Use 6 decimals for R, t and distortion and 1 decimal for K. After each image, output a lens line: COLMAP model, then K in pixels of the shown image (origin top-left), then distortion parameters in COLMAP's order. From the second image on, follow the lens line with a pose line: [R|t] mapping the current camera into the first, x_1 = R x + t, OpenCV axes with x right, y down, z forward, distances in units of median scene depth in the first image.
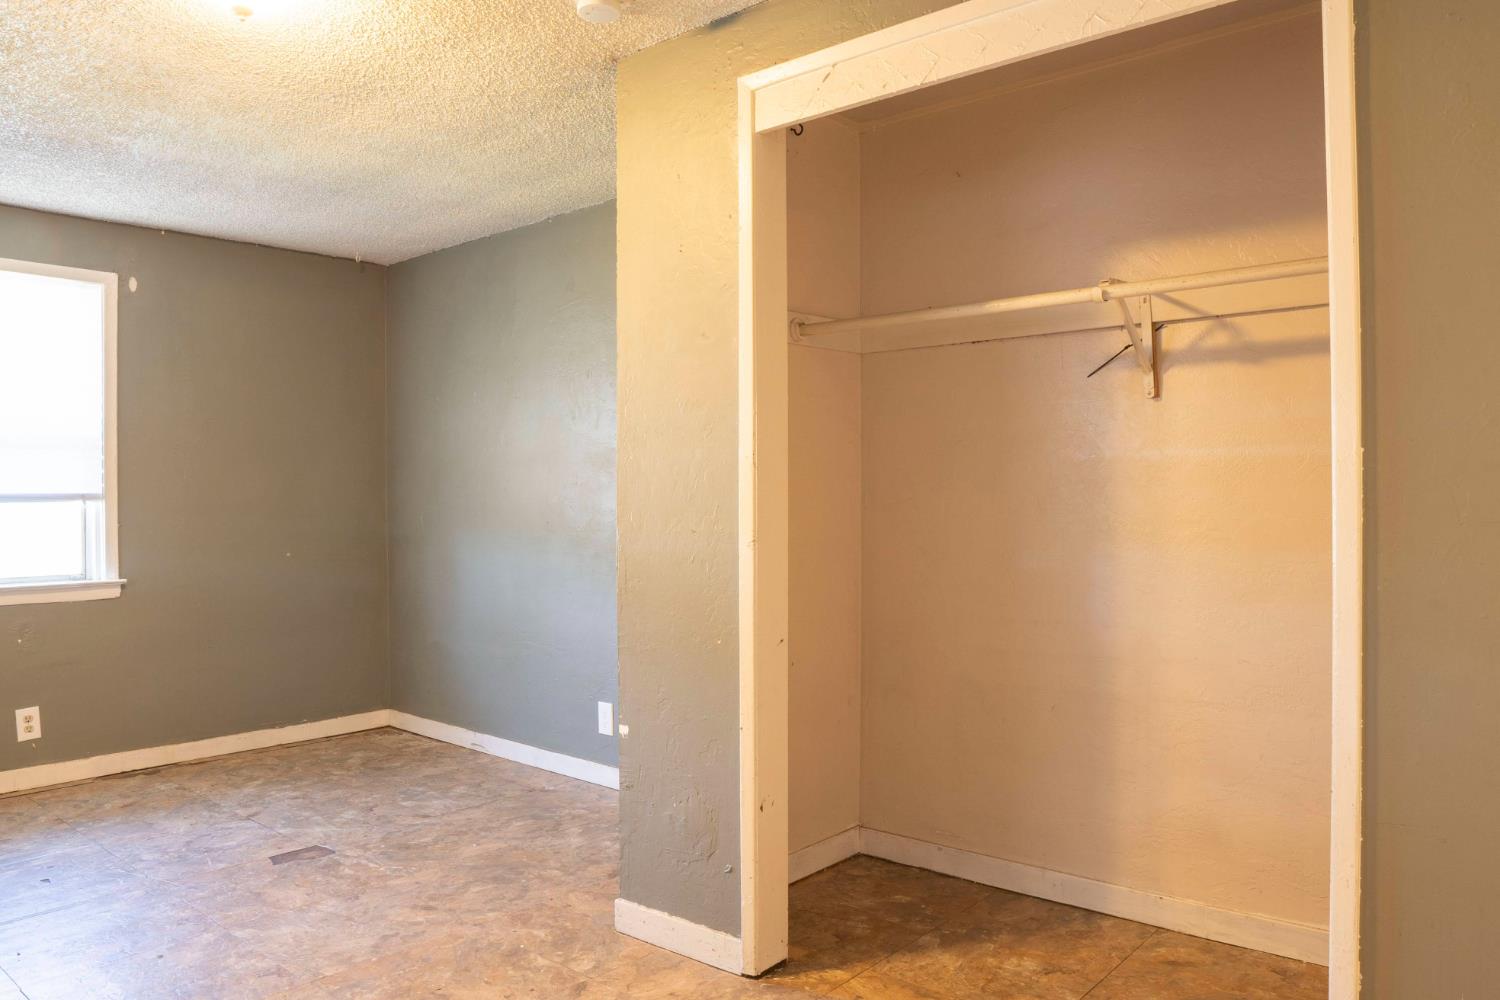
lens RADIAL K [[1045.5, 0, 738.0], [0, 1045.5, 496.7], [0, 0, 1]] dist [-0.106444, 0.068073]
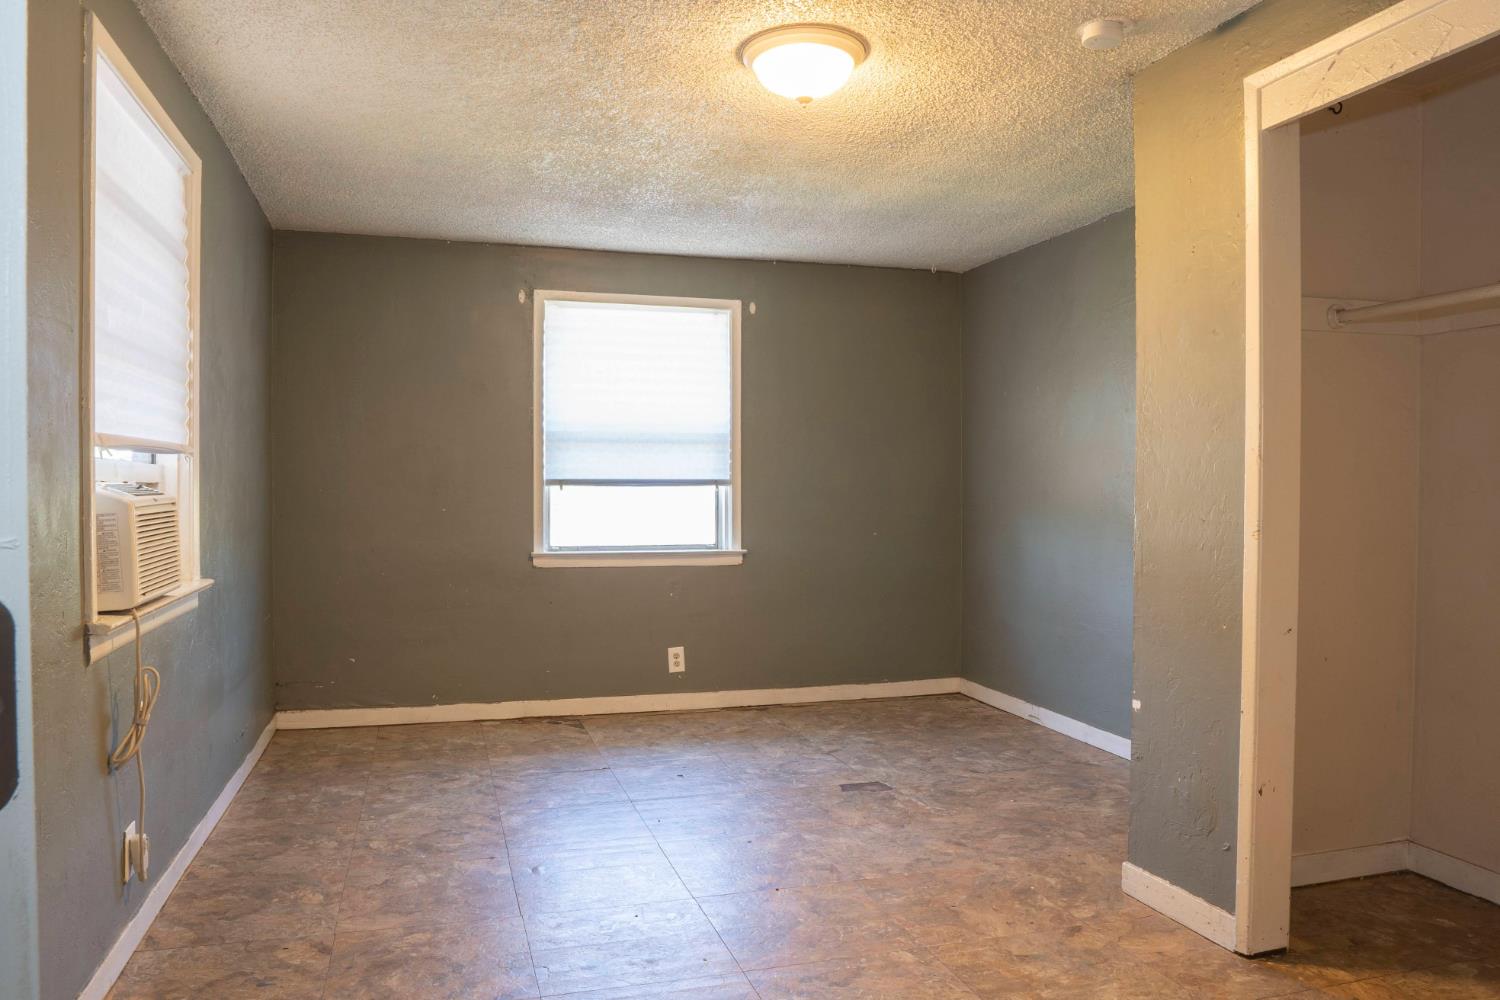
lens RADIAL K [[1036.2, 0, 757.8], [0, 1036.2, 498.3], [0, 0, 1]] dist [-0.104439, 0.072614]
pose [[0.851459, 0.015162, -0.524201, 0.102313], [-0.007861, 0.999839, 0.016151, -0.001792], [0.524362, -0.009631, 0.851441, -0.092960]]
